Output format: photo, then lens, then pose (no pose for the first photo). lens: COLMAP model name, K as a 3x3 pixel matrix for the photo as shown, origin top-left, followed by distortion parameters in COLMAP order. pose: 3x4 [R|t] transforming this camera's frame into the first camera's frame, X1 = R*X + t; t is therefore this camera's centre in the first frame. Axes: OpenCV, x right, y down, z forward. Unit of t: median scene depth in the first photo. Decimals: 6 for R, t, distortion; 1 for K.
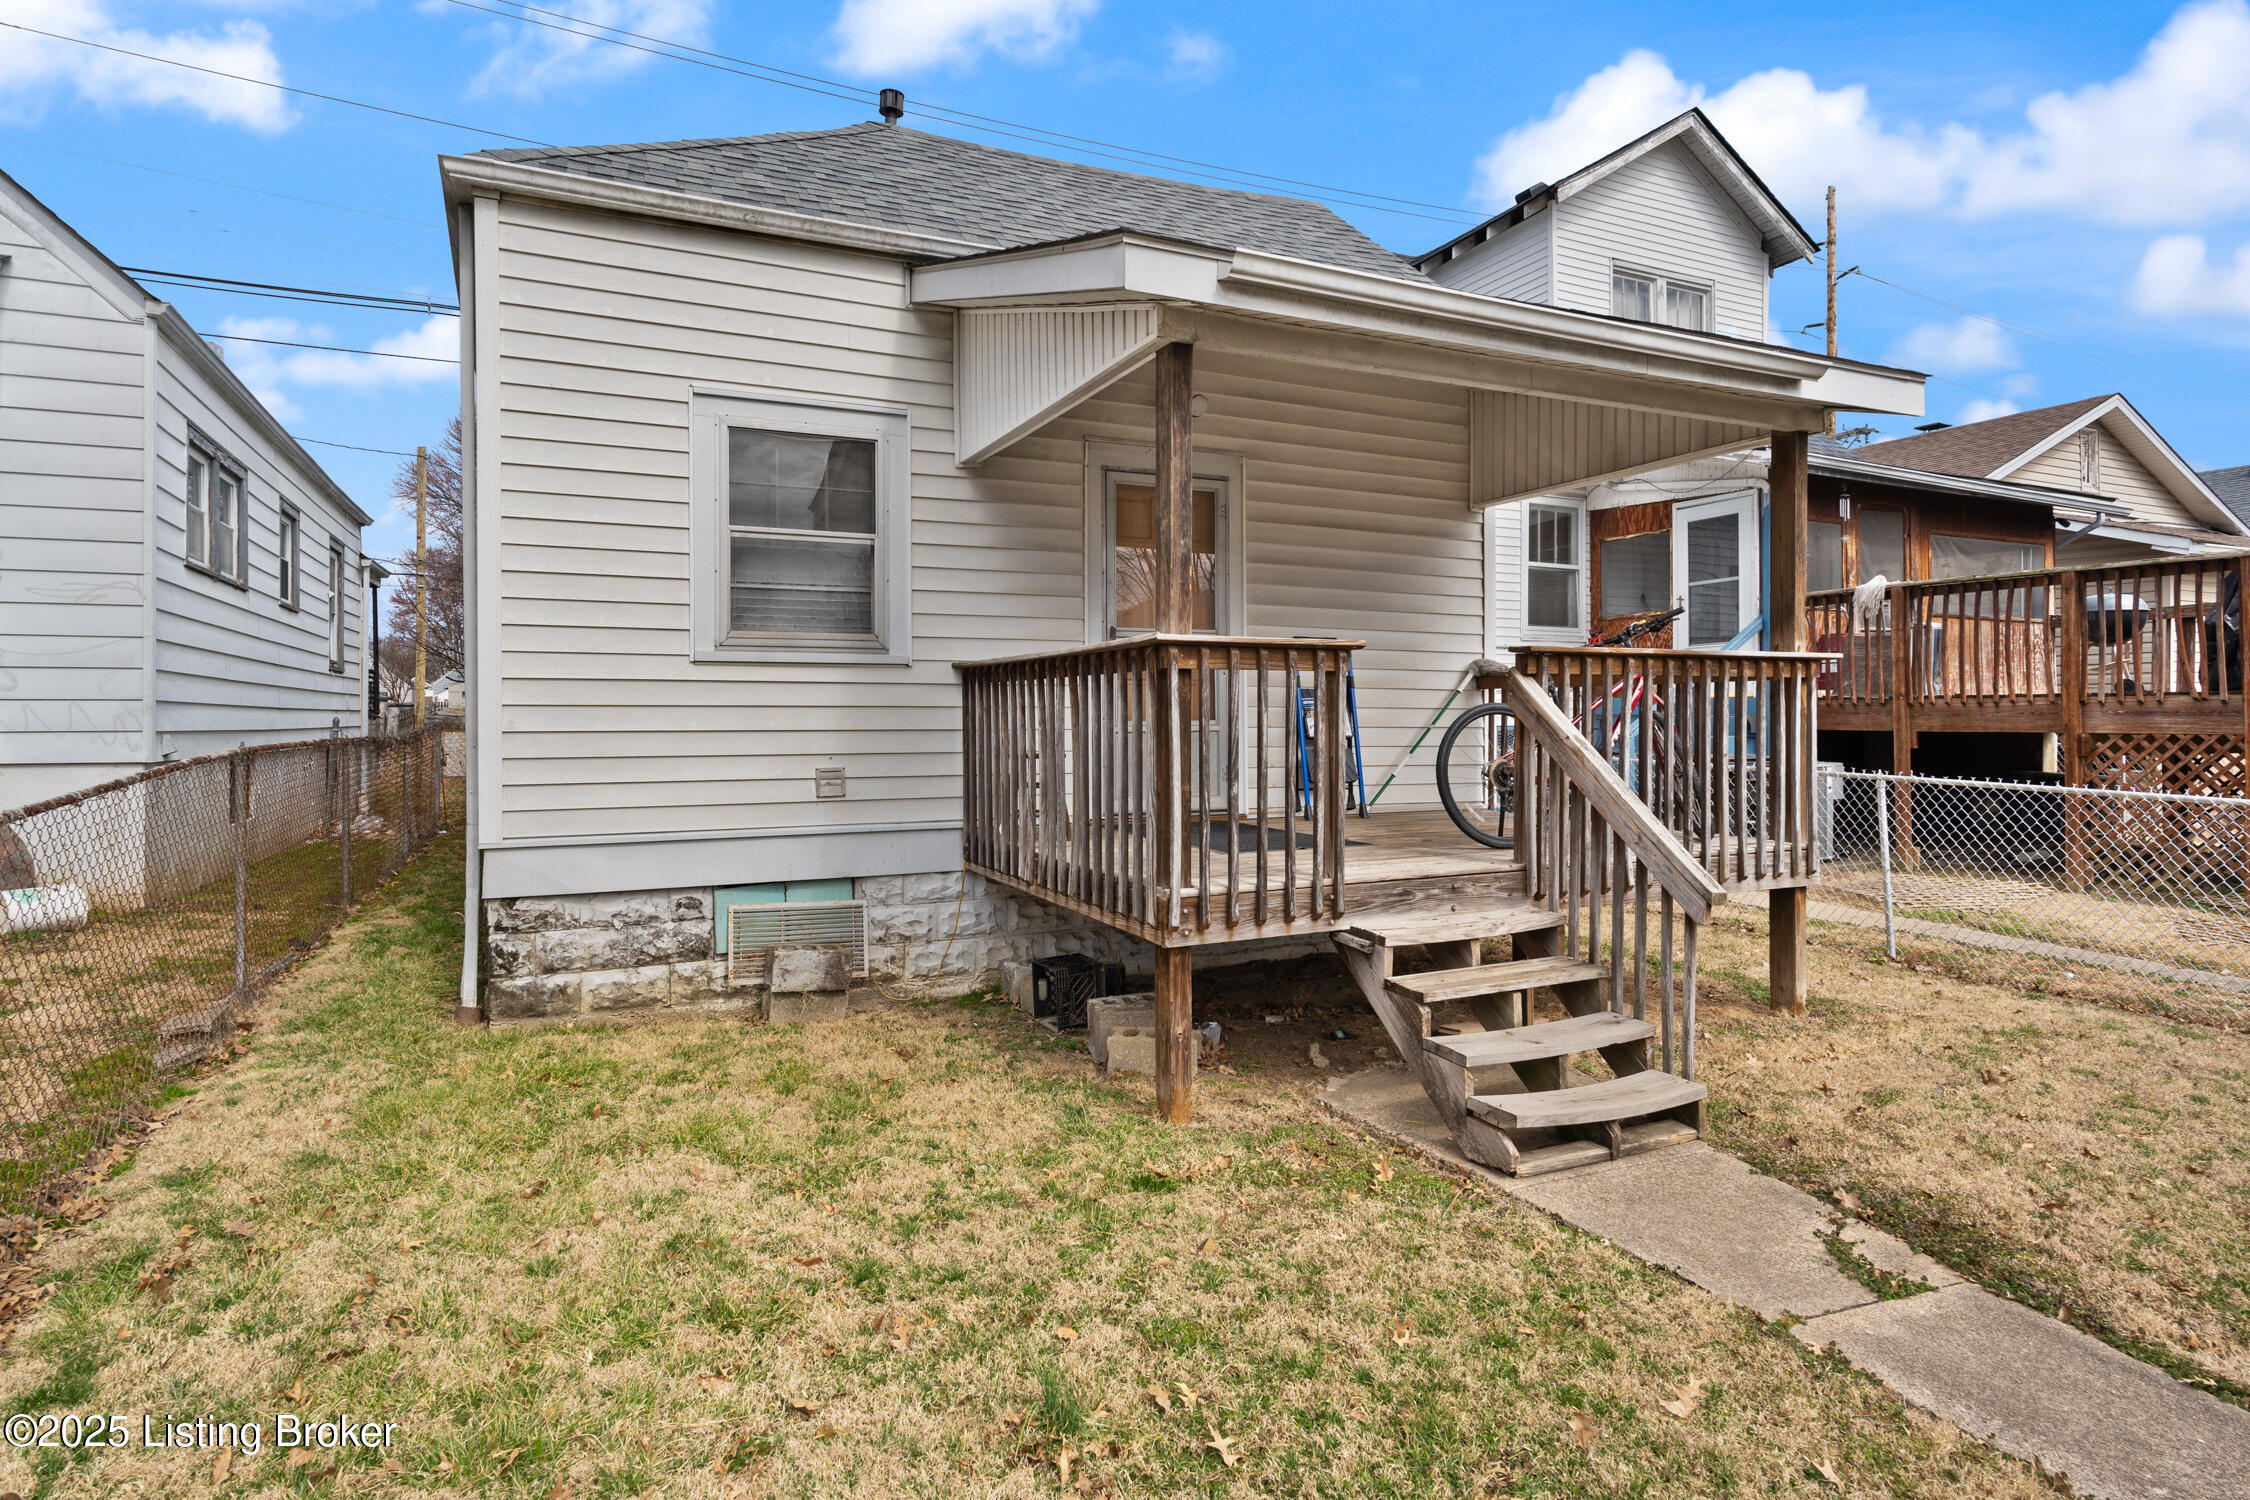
lens RADIAL K [[1195.5, 0, 1124.5], [0, 1195.5, 715.6], [0, 0, 1]] dist [-0.001660, -0.000564]
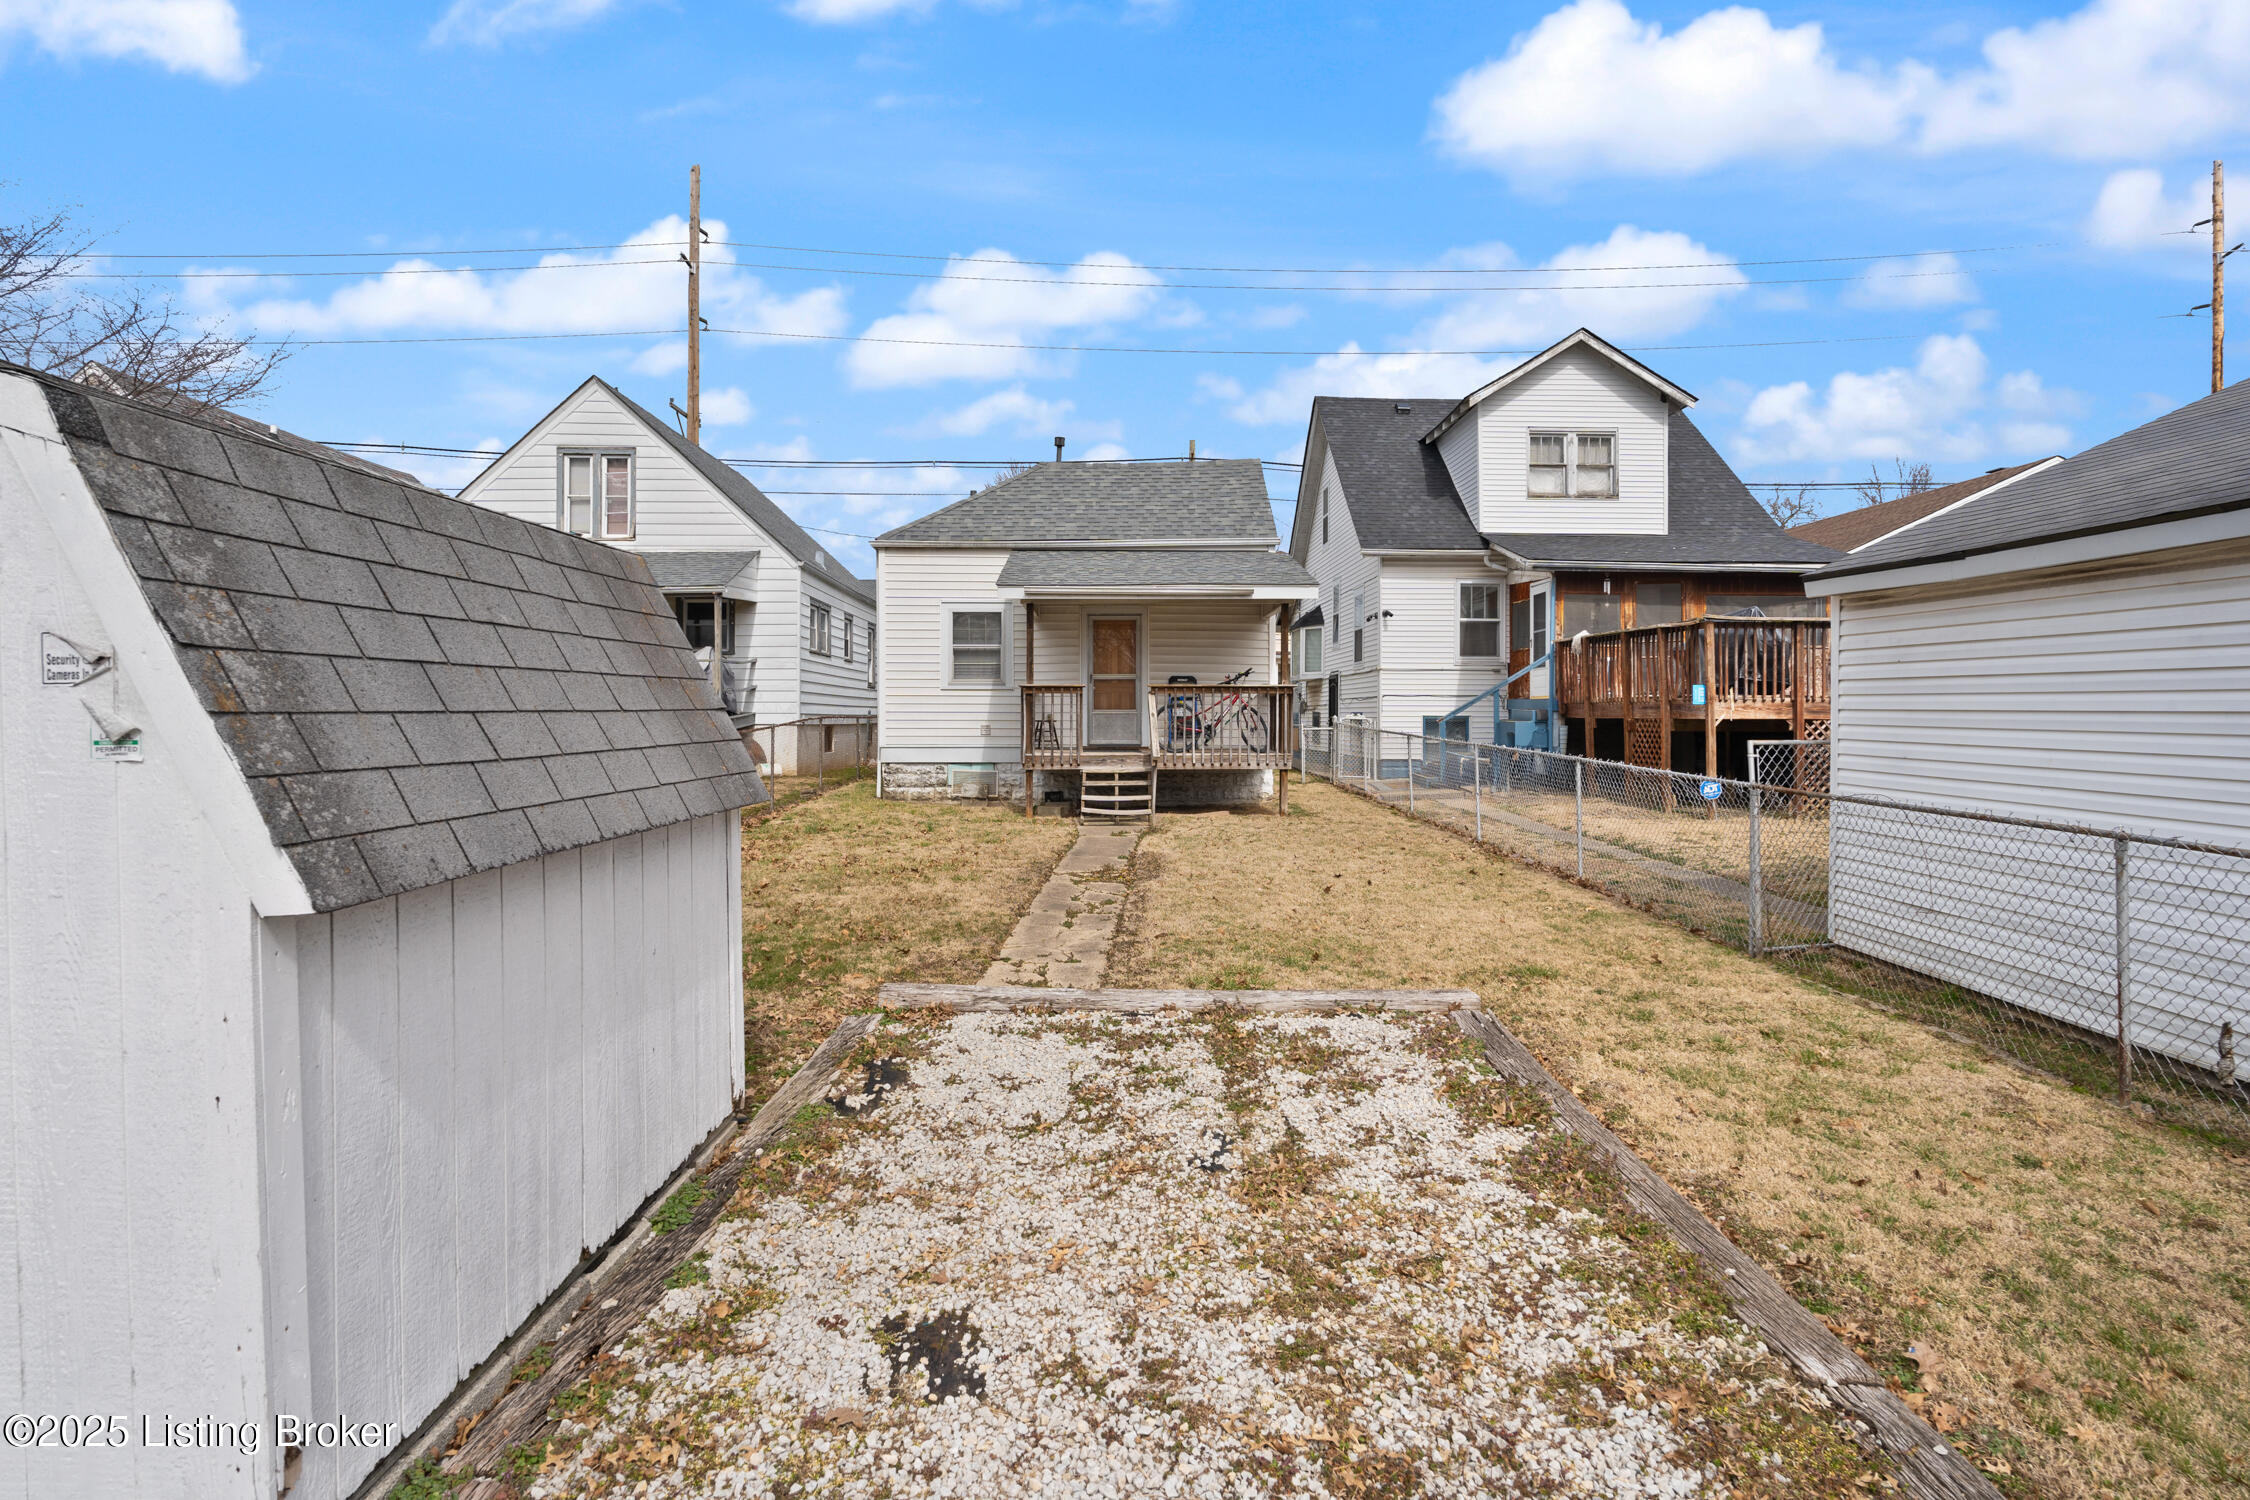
lens RADIAL K [[1195.5, 0, 1124.5], [0, 1195.5, 715.6], [0, 0, 1]] dist [-0.001660, -0.000564]
pose [[0.914659, 0.003472, -0.404212, 1.293054], [-0.003515, 0.999994, 0.000636, 0.018155], [0.404212, 0.000839, 0.914665, -1.598324]]
